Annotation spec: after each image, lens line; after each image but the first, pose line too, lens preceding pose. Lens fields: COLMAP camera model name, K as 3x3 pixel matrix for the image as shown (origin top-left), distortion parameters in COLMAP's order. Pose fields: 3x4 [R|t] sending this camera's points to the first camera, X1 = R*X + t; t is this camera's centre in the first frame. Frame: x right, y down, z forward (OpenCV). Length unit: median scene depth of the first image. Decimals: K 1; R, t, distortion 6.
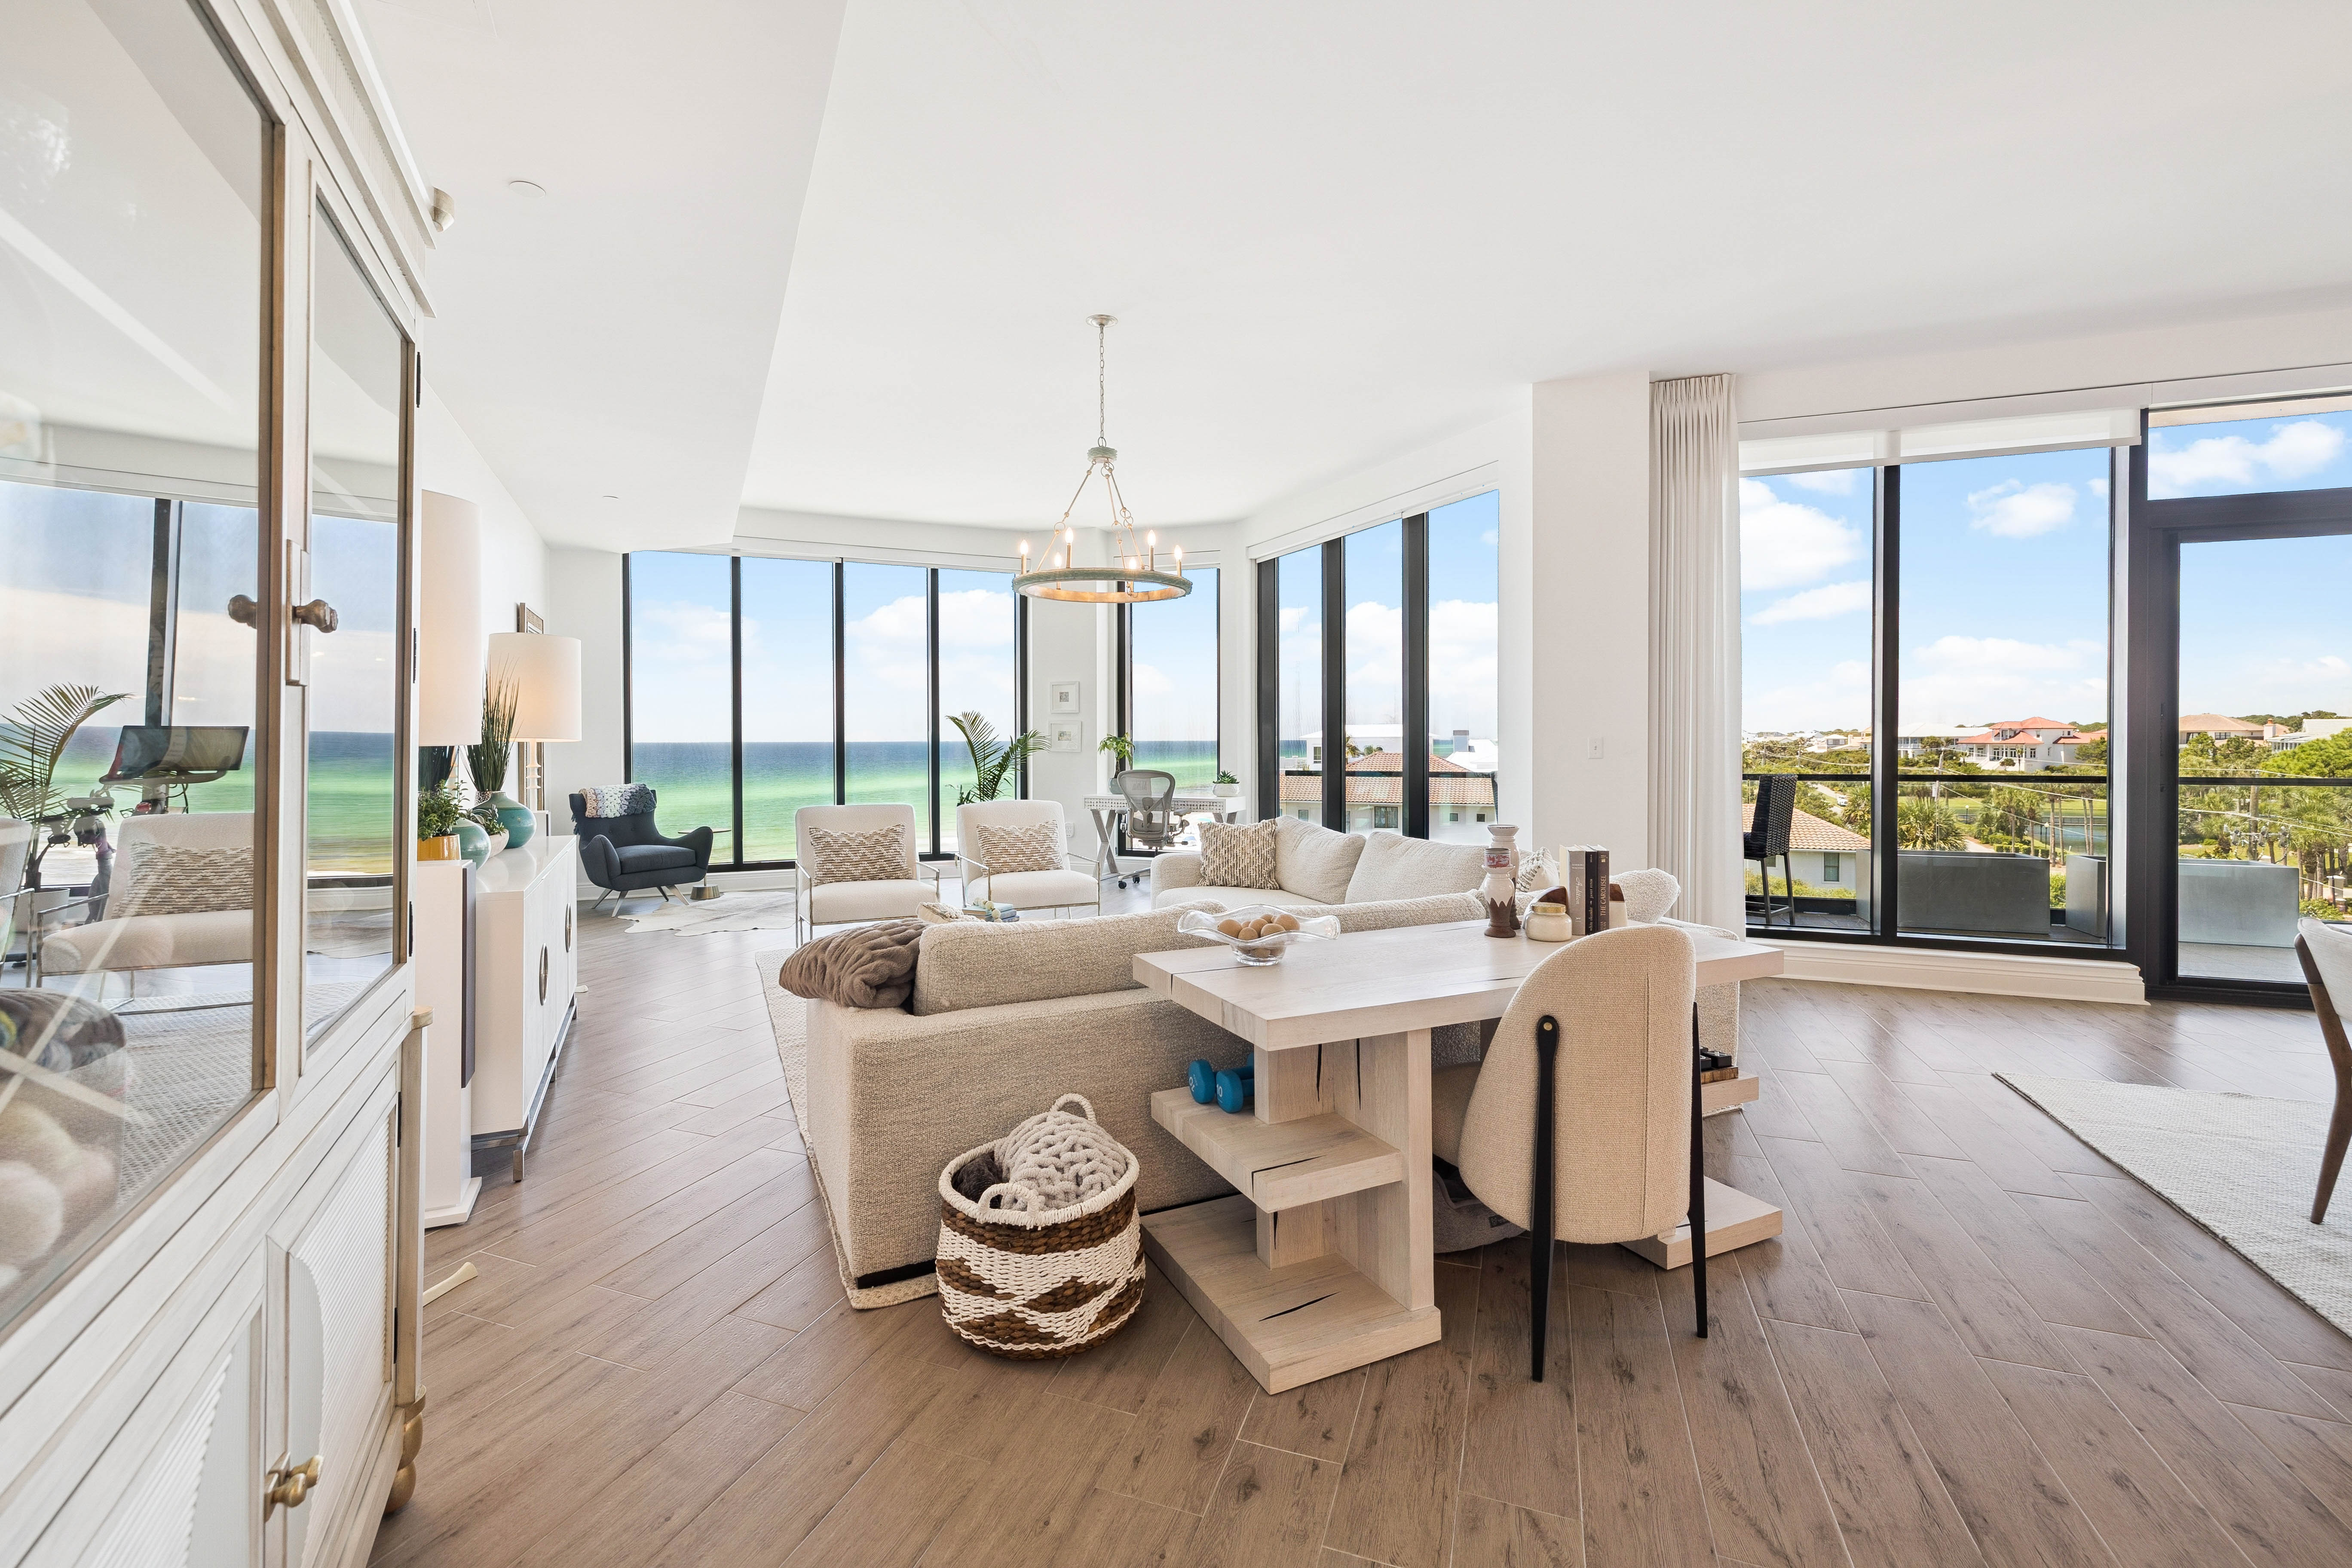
lens RADIAL K [[1014.4, 0, 1169.7], [0, 1014.4, 746.1], [0, 0, 1]] dist [0.005623, 0.000206]
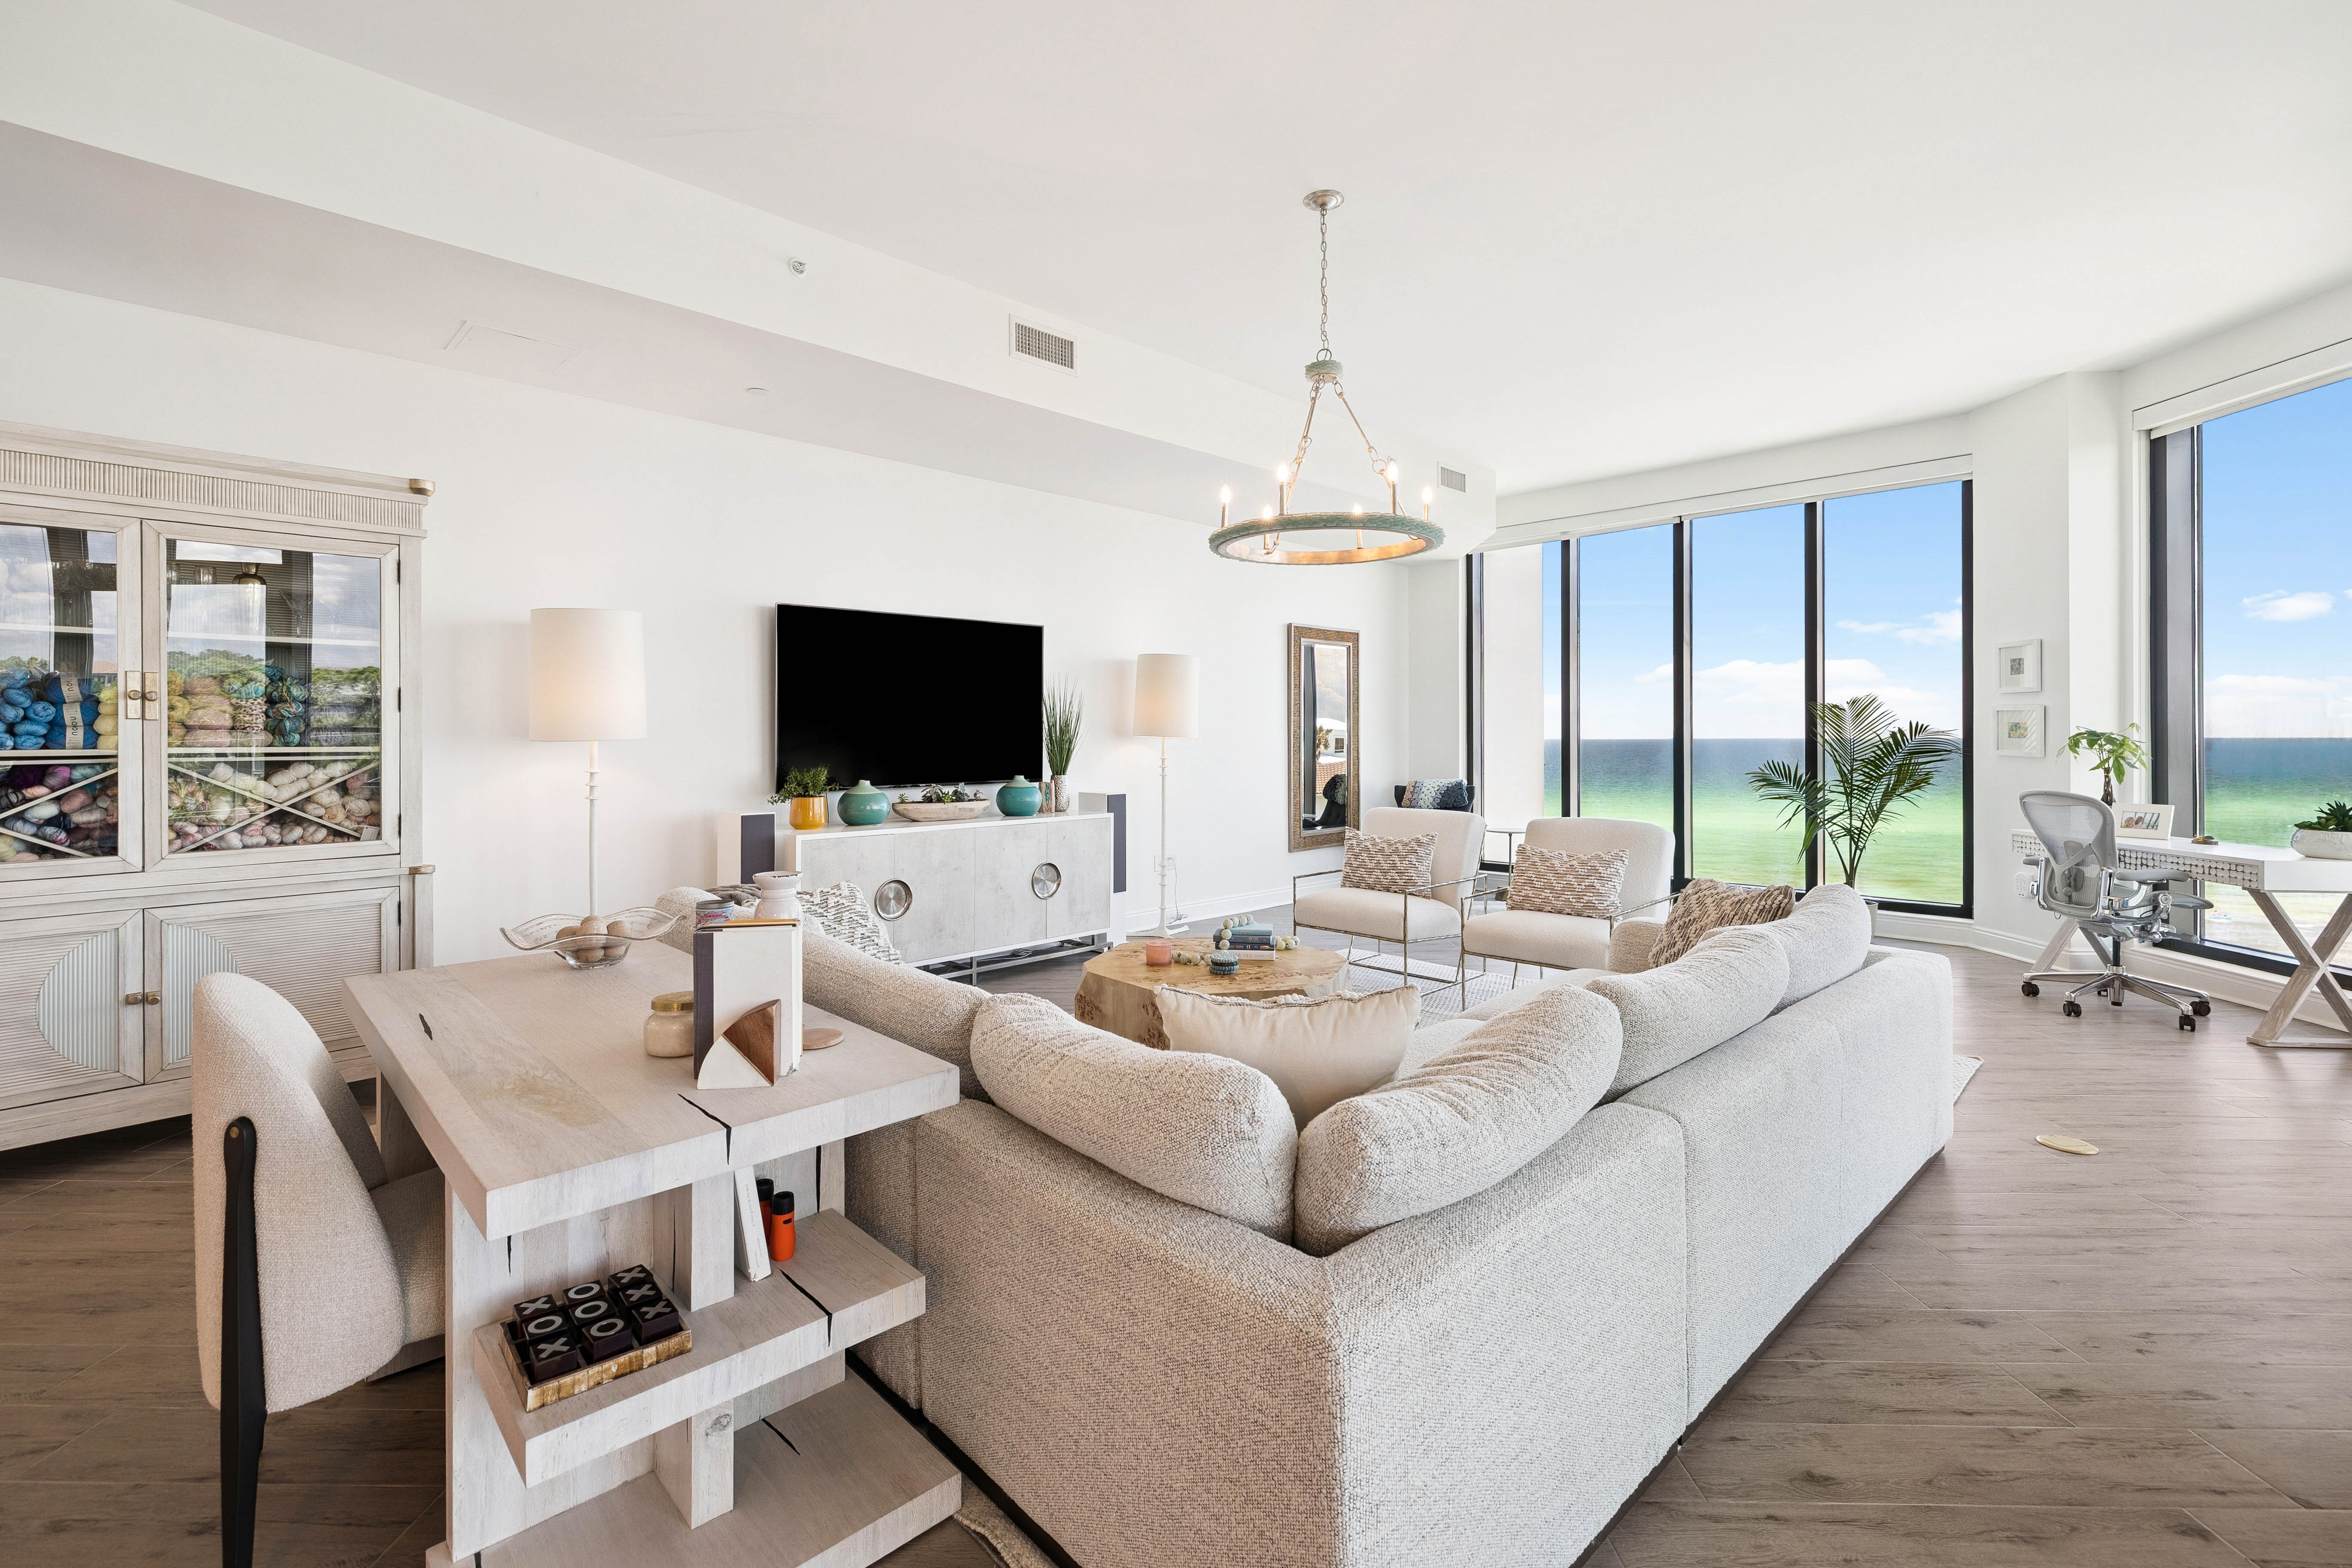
lens RADIAL K [[1029.9, 0, 1166.8], [0, 1029.9, 735.9], [0, 0, 1]] dist [0.003111, 0.000170]
pose [[0.319117, 0.000848, -0.947715, 0.643575], [-0.005264, 0.999986, -0.000878, -0.007148], [0.947701, 0.005269, 0.319117, 0.637859]]
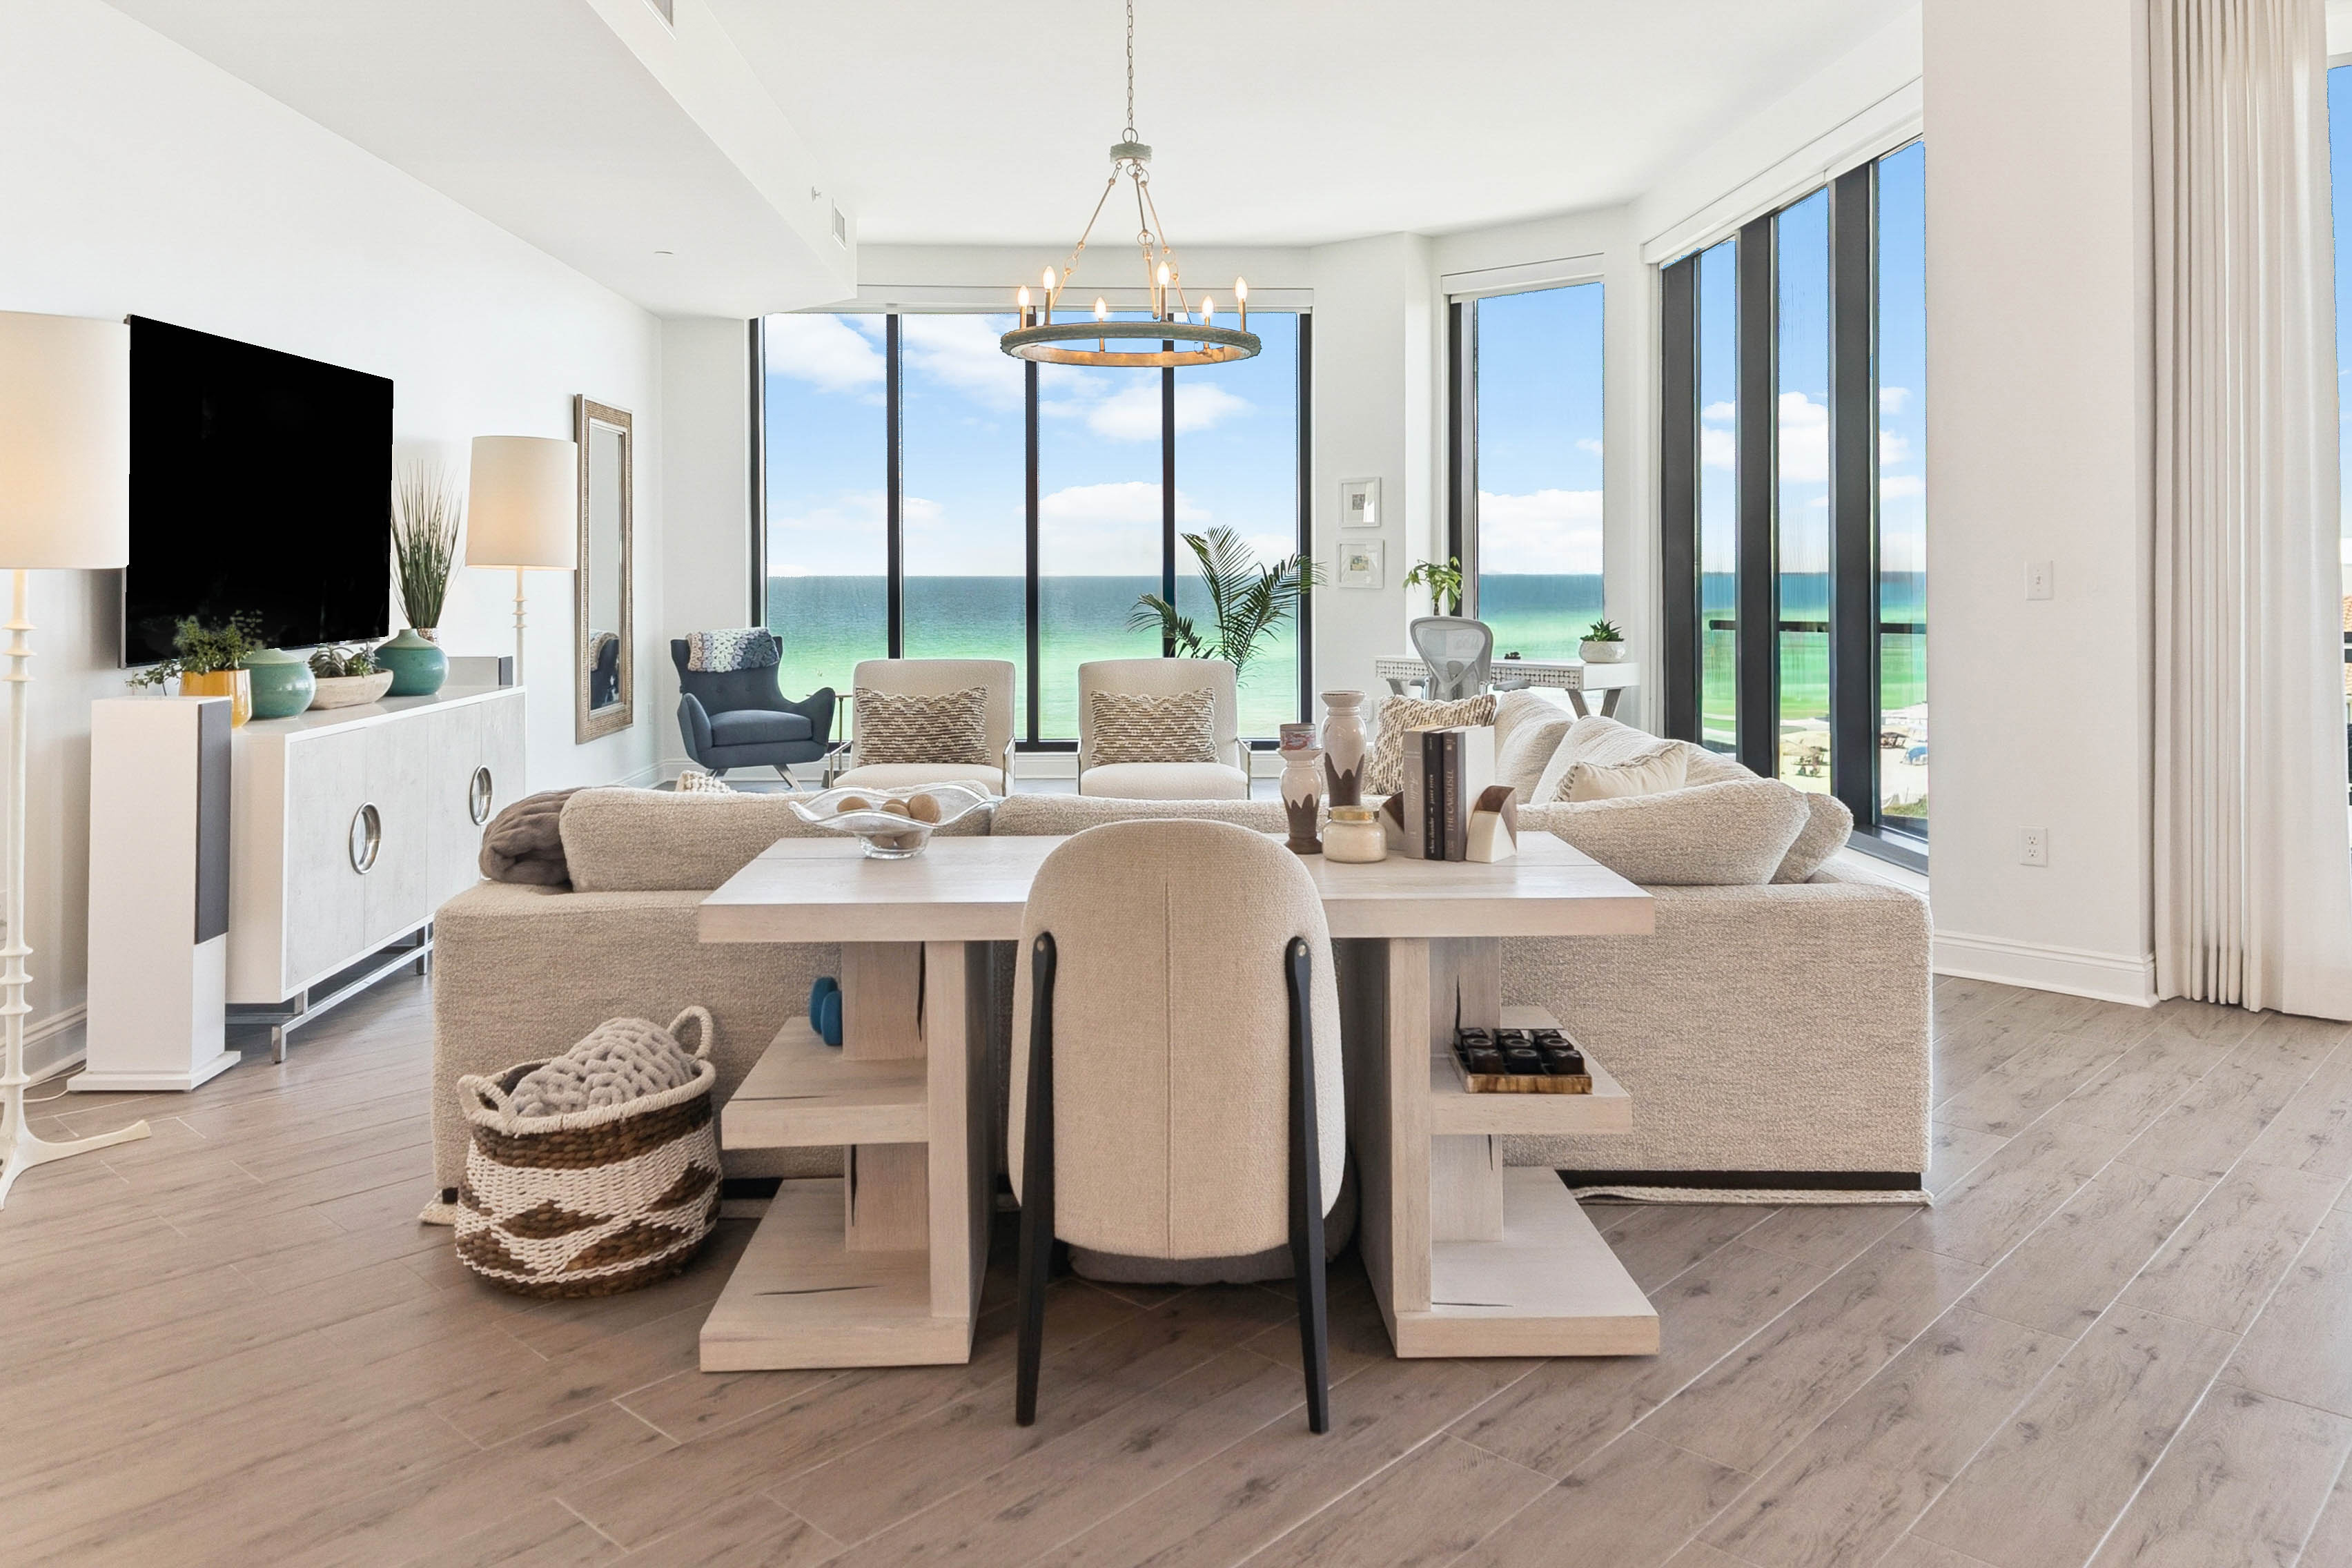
lens RADIAL K [[1692.7, 0, 1178.7], [0, 1692.7, 575.9], [0, 0, 1]] dist [0.046736, -0.001265]
pose [[0.921384, 0.002279, -0.388648, 0.410761], [-0.003903, 0.999987, -0.003390, 0.003901], [0.388635, 0.004640, 0.921380, -0.046975]]
